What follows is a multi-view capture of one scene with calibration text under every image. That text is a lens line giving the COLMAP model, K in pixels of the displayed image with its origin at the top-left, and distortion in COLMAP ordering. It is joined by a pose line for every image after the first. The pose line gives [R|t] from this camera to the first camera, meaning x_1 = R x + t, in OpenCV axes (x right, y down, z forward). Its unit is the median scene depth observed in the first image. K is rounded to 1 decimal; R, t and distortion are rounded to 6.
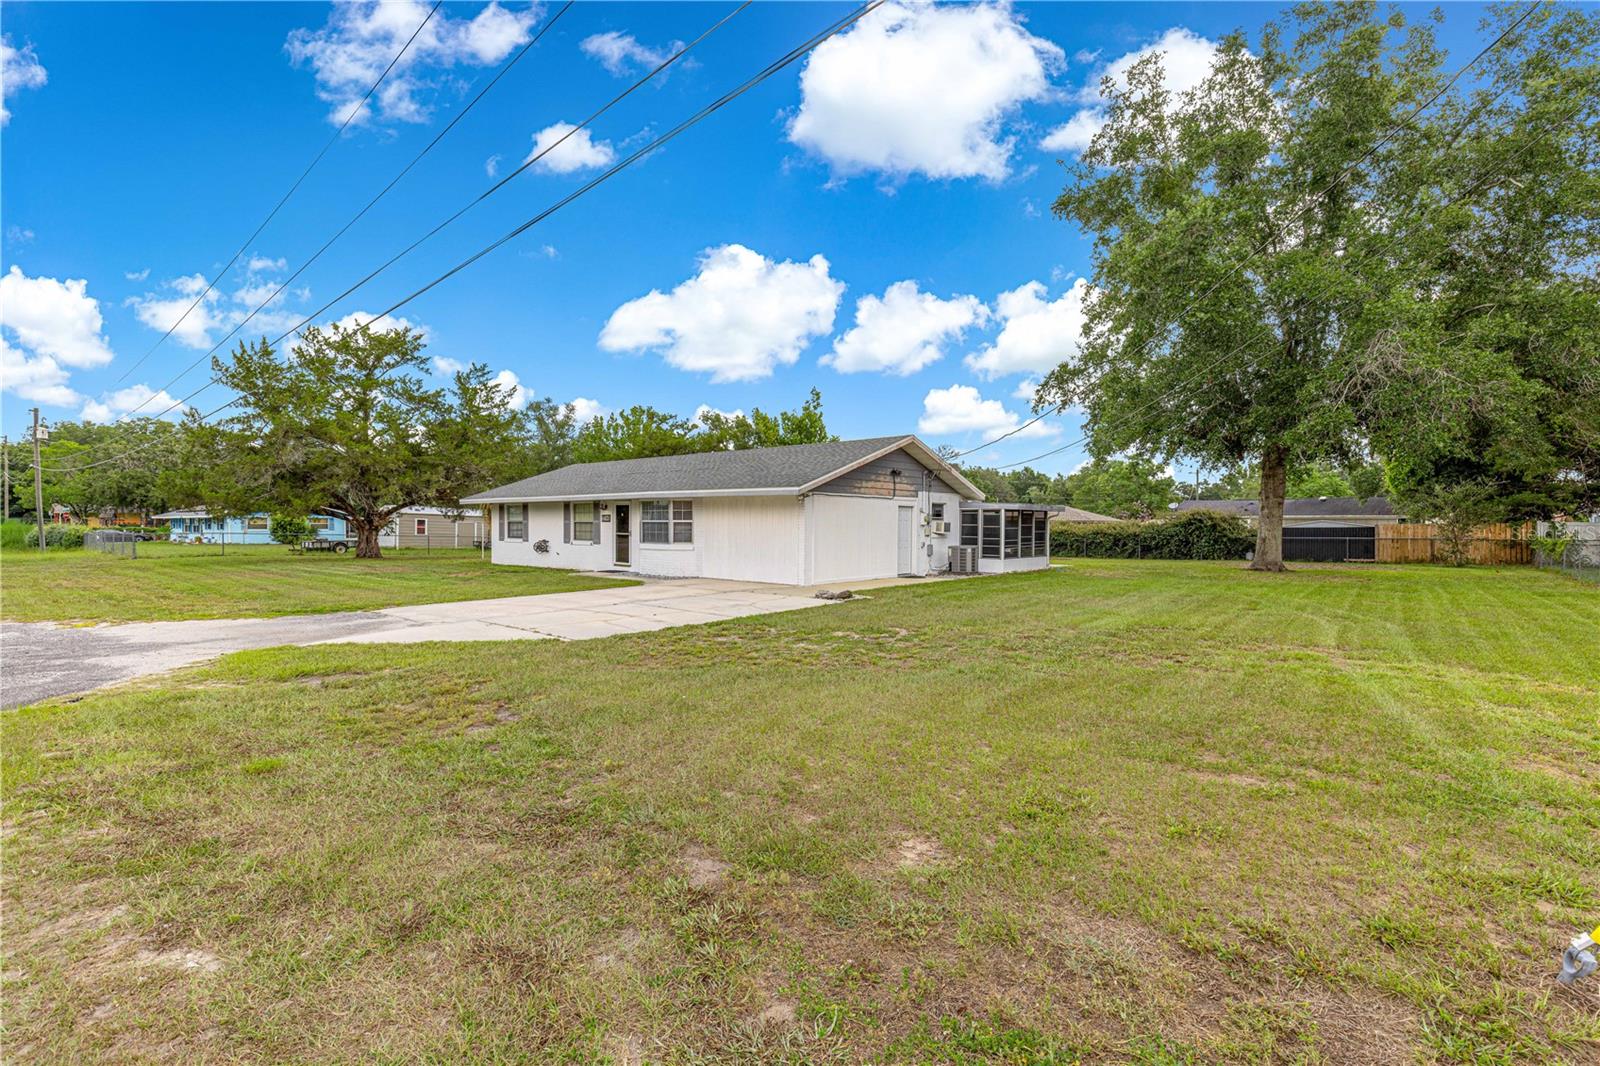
lens RADIAL K [[719.9, 0, 766.3], [0, 719.9, 547.5], [0, 0, 1]] dist [0.003288, -0.000462]
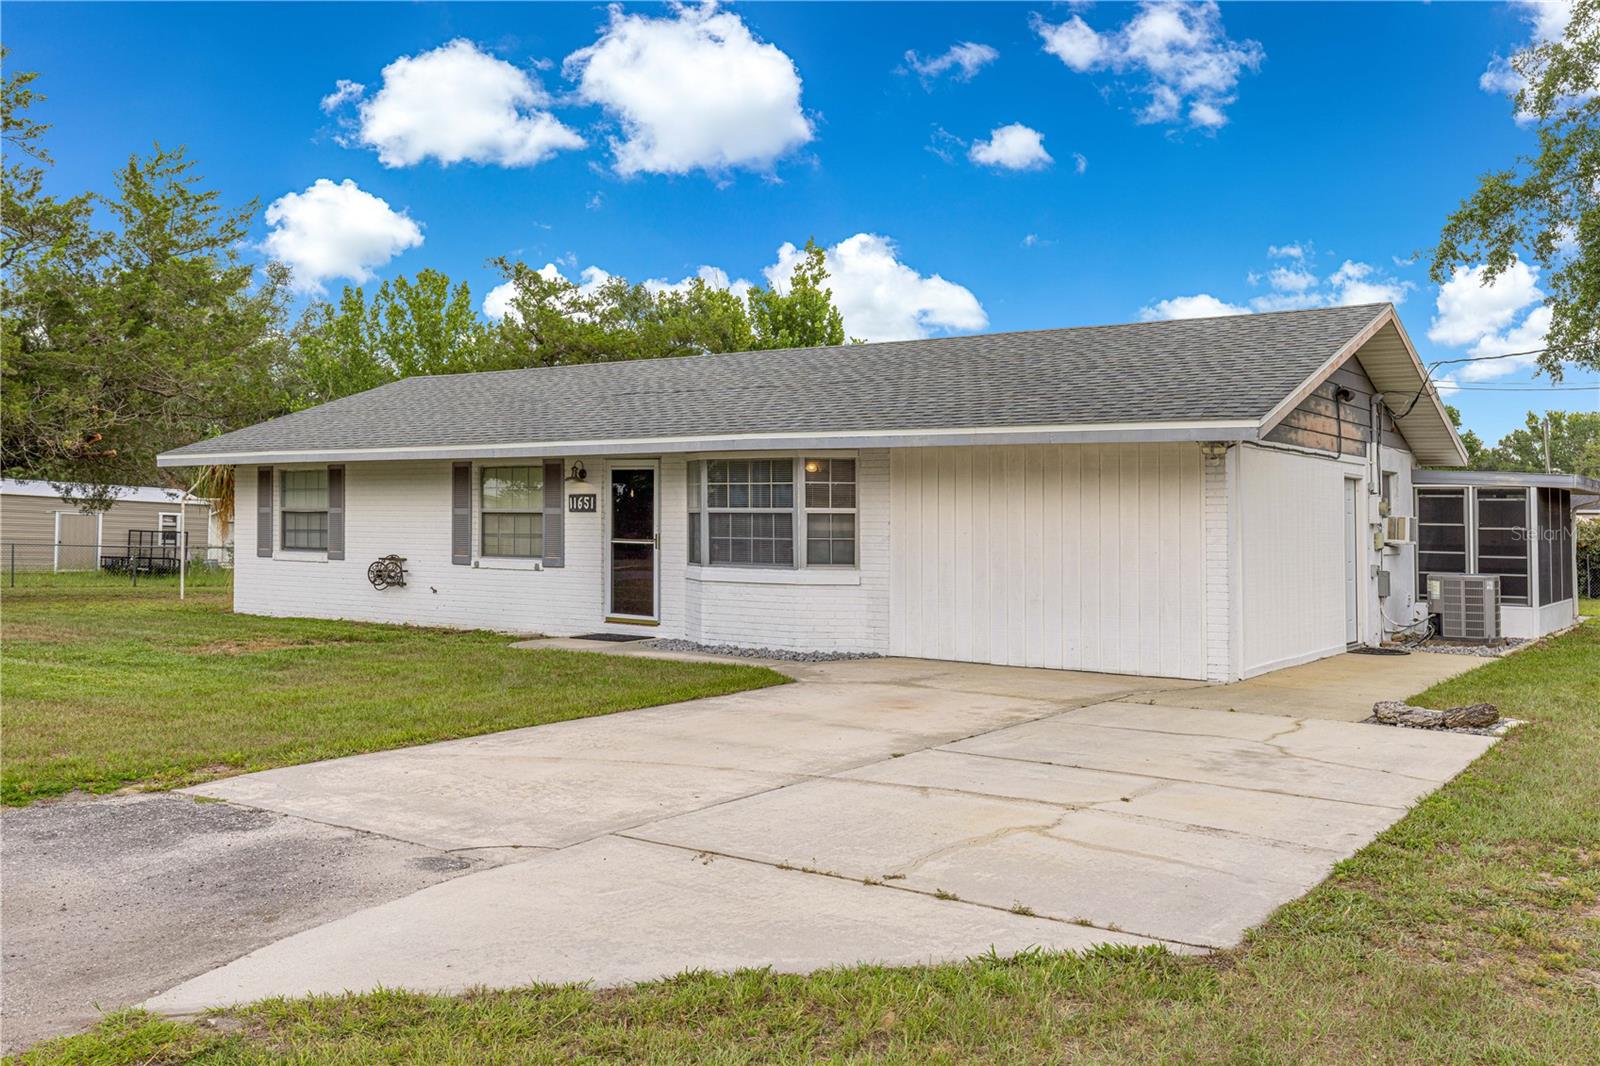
lens RADIAL K [[1418.7, 0, 743.3], [0, 1418.7, 506.4], [0, 0, 1]] dist [0.011387, -0.001090]
pose [[0.995604, 0.006253, 0.093455, -0.204979], [-0.002187, 0.999049, -0.043547, -0.004526], [-0.093639, 0.043151, 0.994671, 0.204988]]
